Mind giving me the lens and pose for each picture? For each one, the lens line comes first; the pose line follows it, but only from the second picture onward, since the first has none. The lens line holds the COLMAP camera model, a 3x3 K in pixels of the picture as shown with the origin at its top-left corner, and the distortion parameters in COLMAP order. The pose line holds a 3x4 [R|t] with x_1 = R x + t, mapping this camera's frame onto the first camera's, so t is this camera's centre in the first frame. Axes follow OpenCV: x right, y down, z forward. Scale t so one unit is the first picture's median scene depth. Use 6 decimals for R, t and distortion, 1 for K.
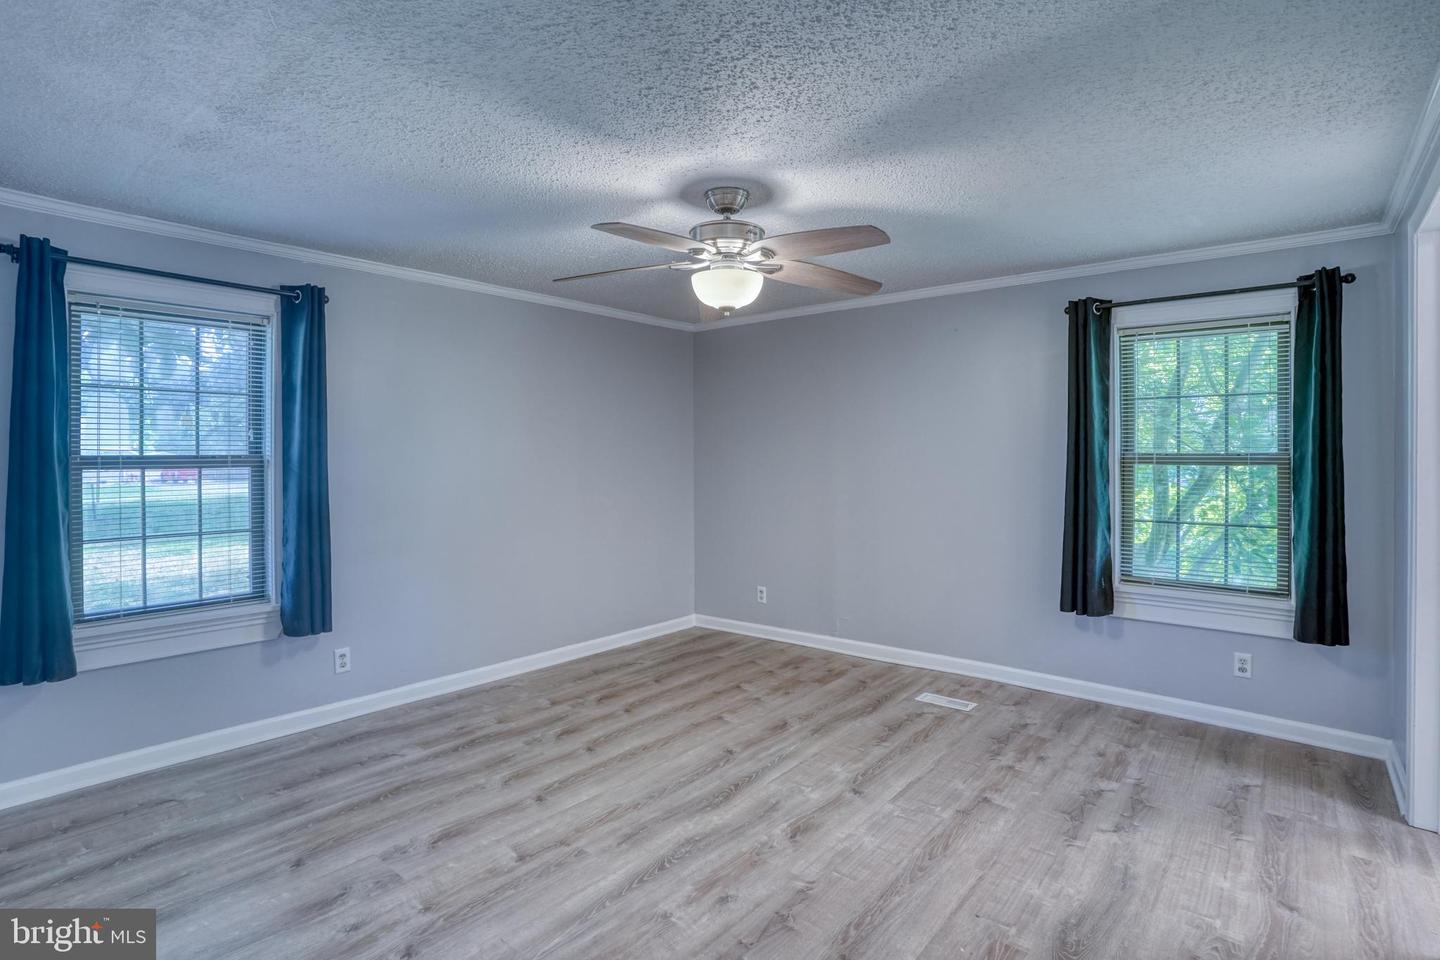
lens RADIAL K [[712.4, 0, 715.5], [0, 712.4, 481.9], [0, 0, 1]] dist [-0.079335, 0.033878]
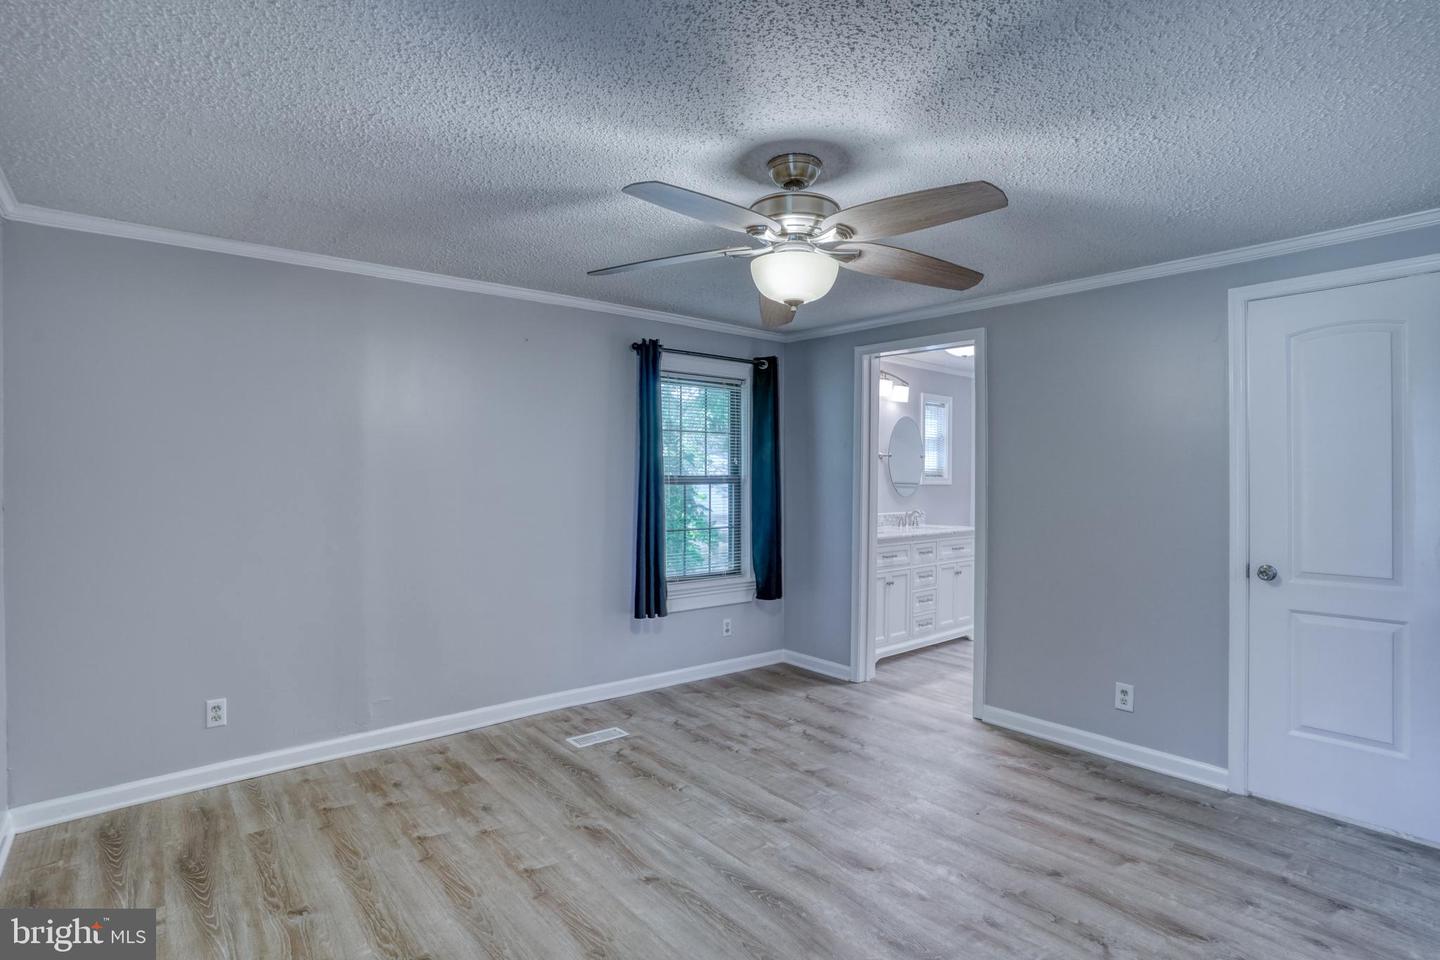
lens RADIAL K [[712.4, 0, 715.5], [0, 712.4, 481.9], [0, 0, 1]] dist [-0.079335, 0.033878]
pose [[0.187616, -0.010994, 0.982181, -0.666104], [0.032718, 0.999452, 0.004938, -0.035918], [-0.981697, 0.031209, 0.187873, 0.762928]]
